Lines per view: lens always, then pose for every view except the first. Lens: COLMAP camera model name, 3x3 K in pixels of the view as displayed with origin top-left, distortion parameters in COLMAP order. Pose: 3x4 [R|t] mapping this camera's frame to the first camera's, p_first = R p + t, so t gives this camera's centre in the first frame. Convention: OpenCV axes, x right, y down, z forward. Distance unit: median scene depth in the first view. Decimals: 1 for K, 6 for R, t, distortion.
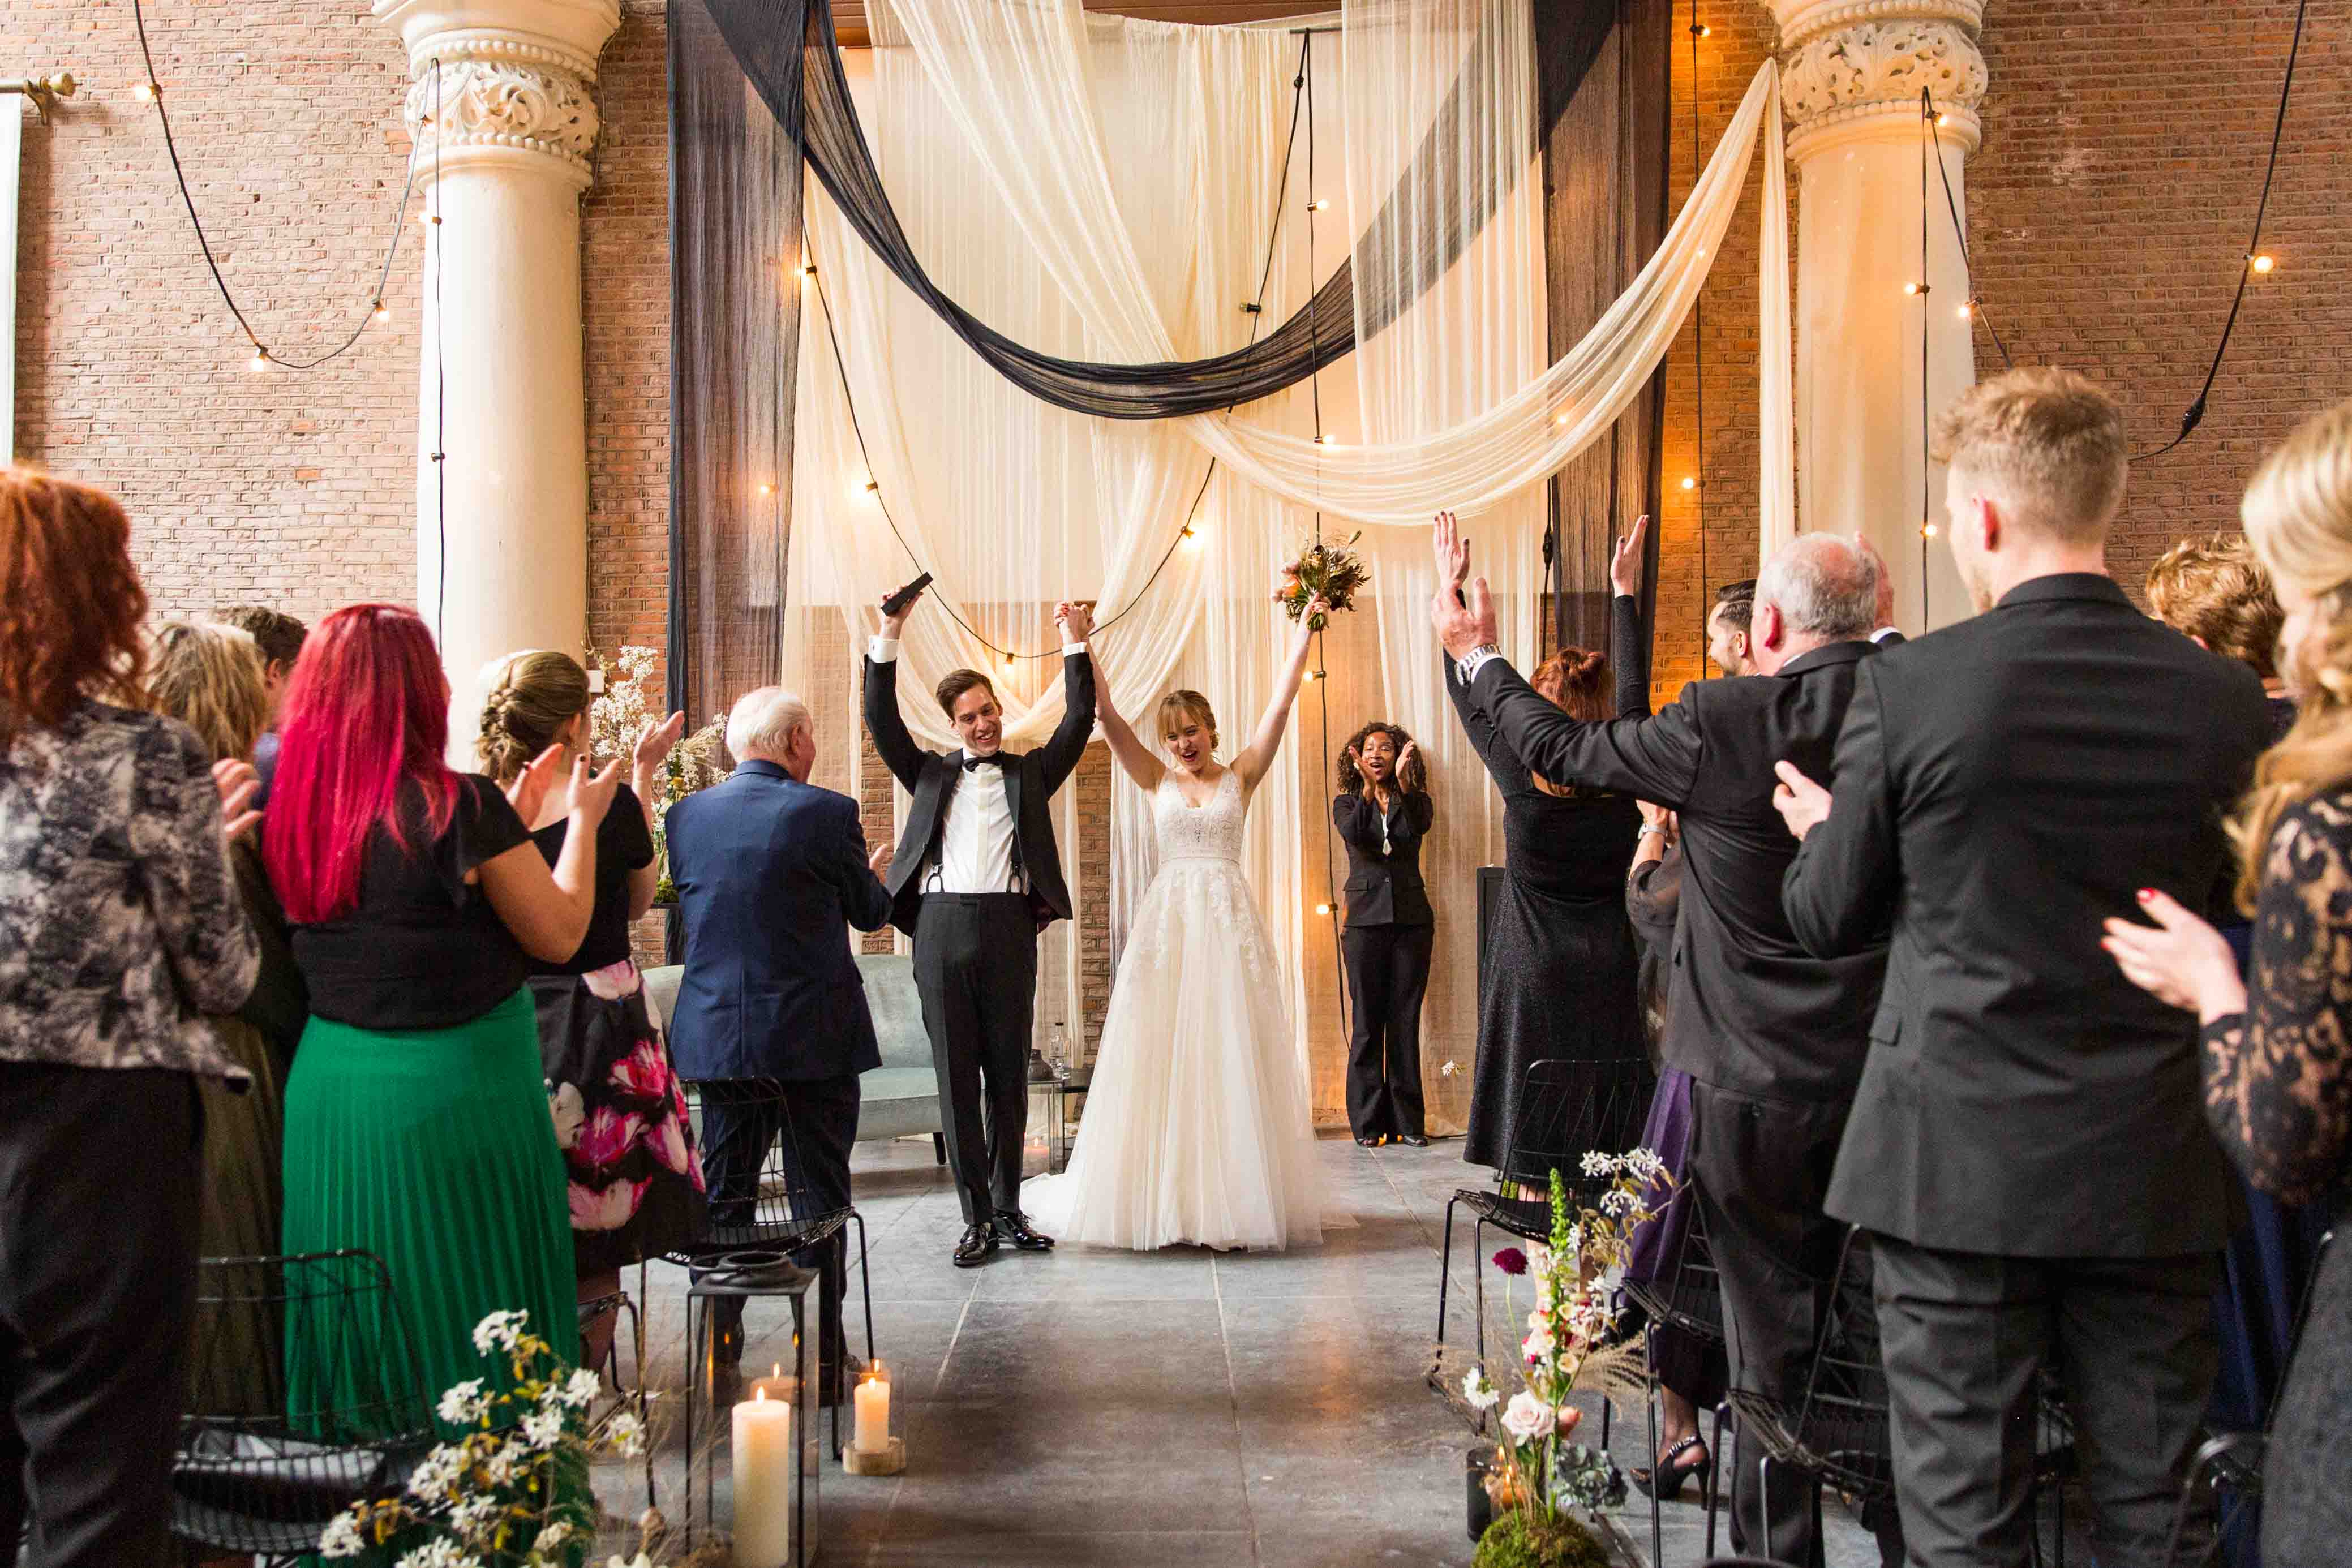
lens RADIAL K [[1619.5, 0, 1082.2], [0, 1619.5, 872.6], [0, 0, 1]] dist [0.010915, 0.002955]
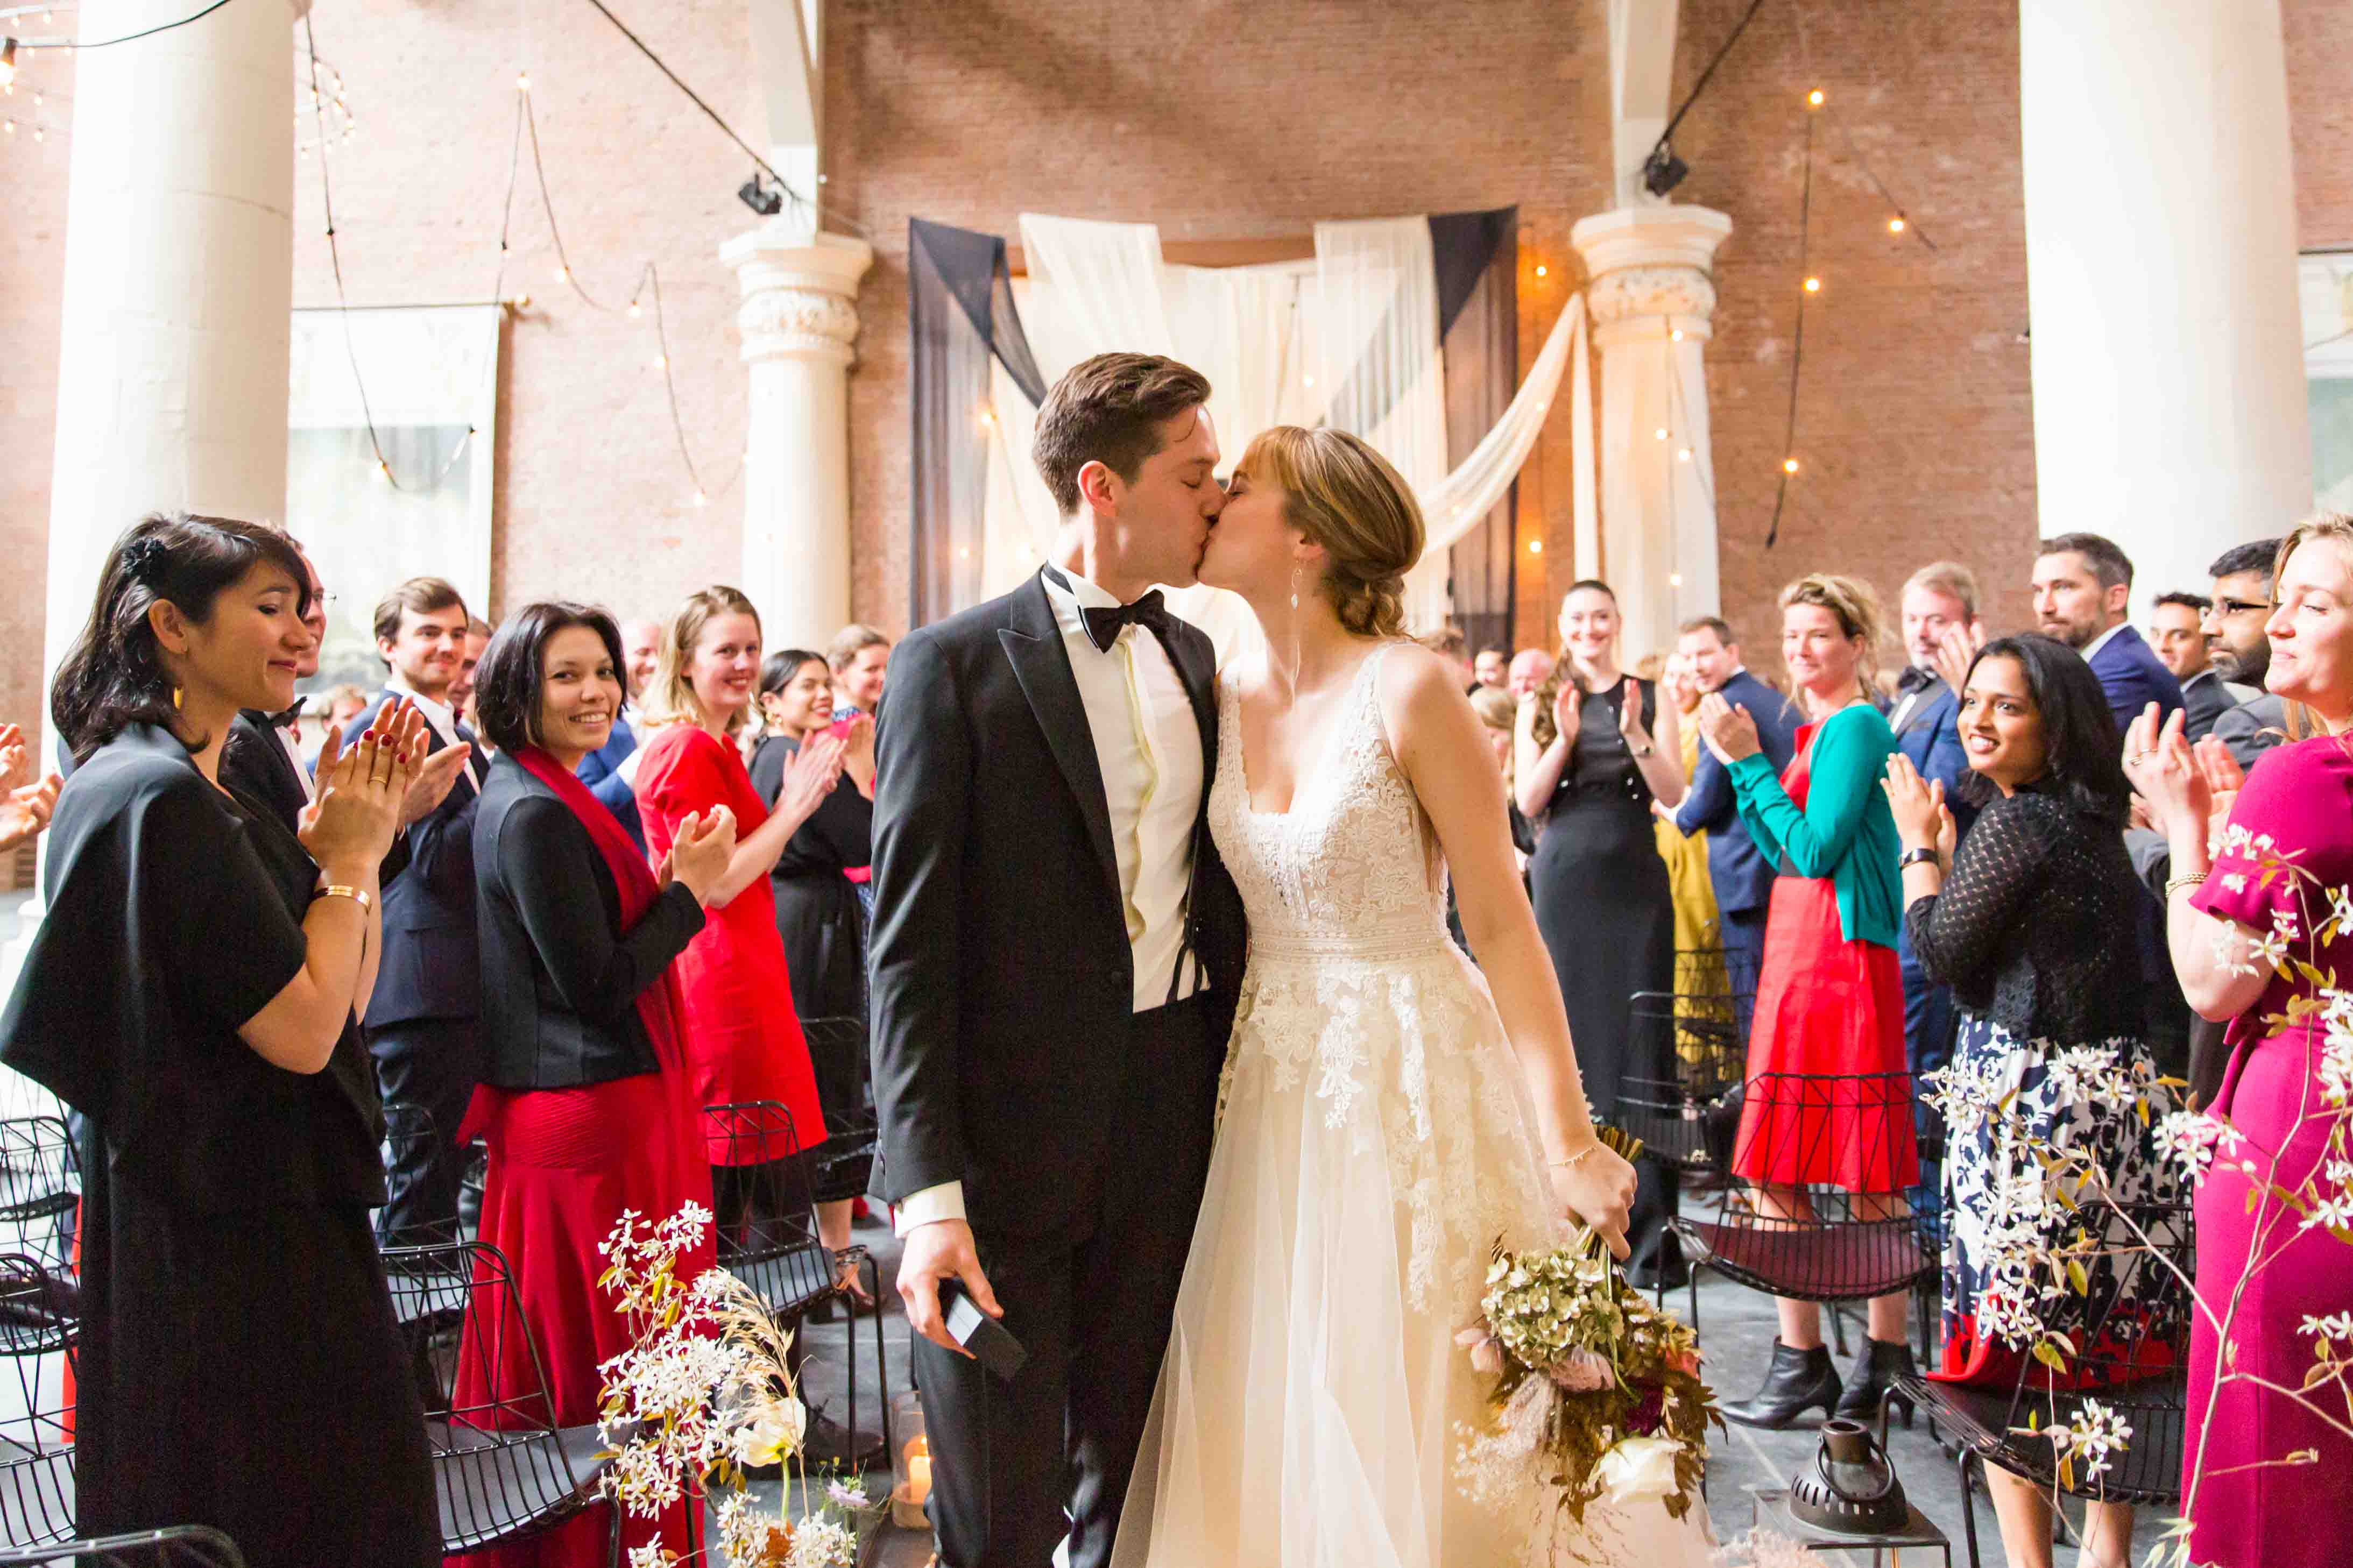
lens RADIAL K [[1620.0, 0, 1180.0], [0, 1620.0, 782.9], [0, 0, 1]] dist [0.010915, 0.002955]
pose [[0.998588, -0.006208, 0.052762, -0.068617], [0.006779, 0.999920, -0.010653, 0.010352], [-0.052691, 0.010996, 0.998550, -0.609785]]
